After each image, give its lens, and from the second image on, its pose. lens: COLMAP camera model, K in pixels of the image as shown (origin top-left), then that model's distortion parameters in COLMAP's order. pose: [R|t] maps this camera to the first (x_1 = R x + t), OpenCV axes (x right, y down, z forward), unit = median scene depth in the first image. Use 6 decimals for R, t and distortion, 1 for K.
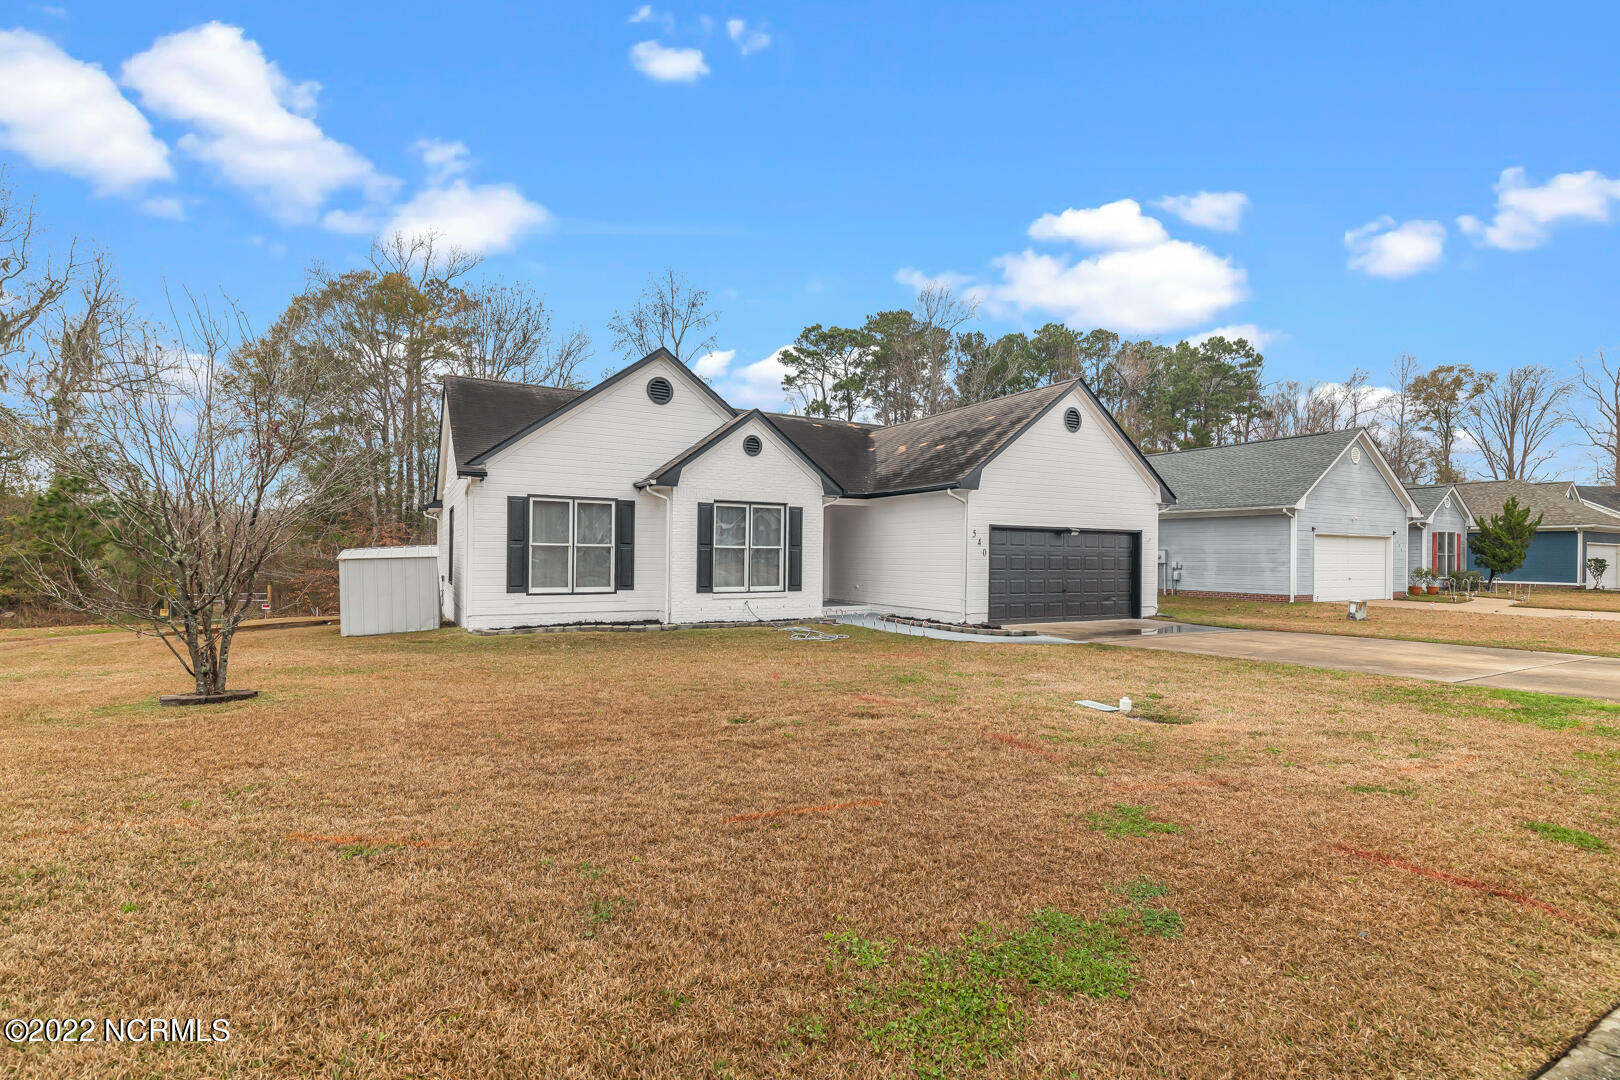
lens RADIAL K [[730.4, 0, 800.2], [0, 730.4, 527.6], [0, 0, 1]] dist [0.012359, -0.001386]
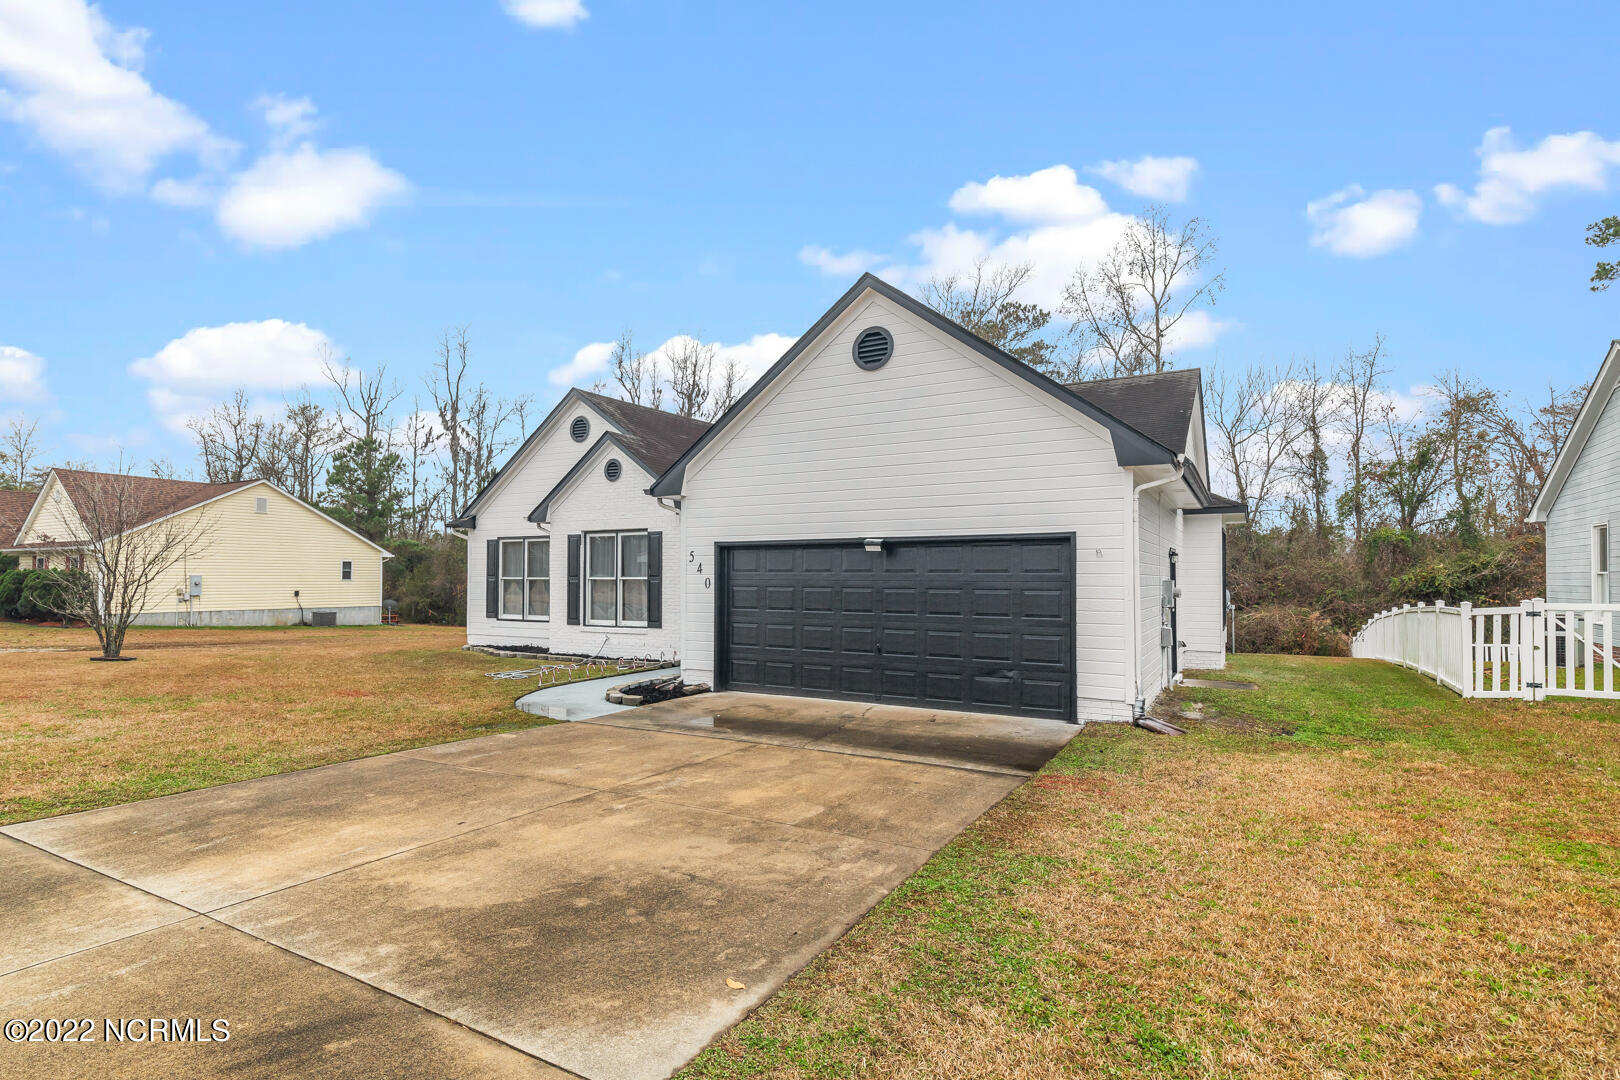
lens RADIAL K [[730.4, 0, 801.0], [0, 730.4, 553.5], [0, 0, 1]] dist [0.012359, -0.001386]
pose [[0.998885, -0.000118, 0.047204, 0.097992], [-0.000109, 0.999988, 0.004819, 0.002065], [-0.047204, -0.004819, 0.998874, 0.150854]]
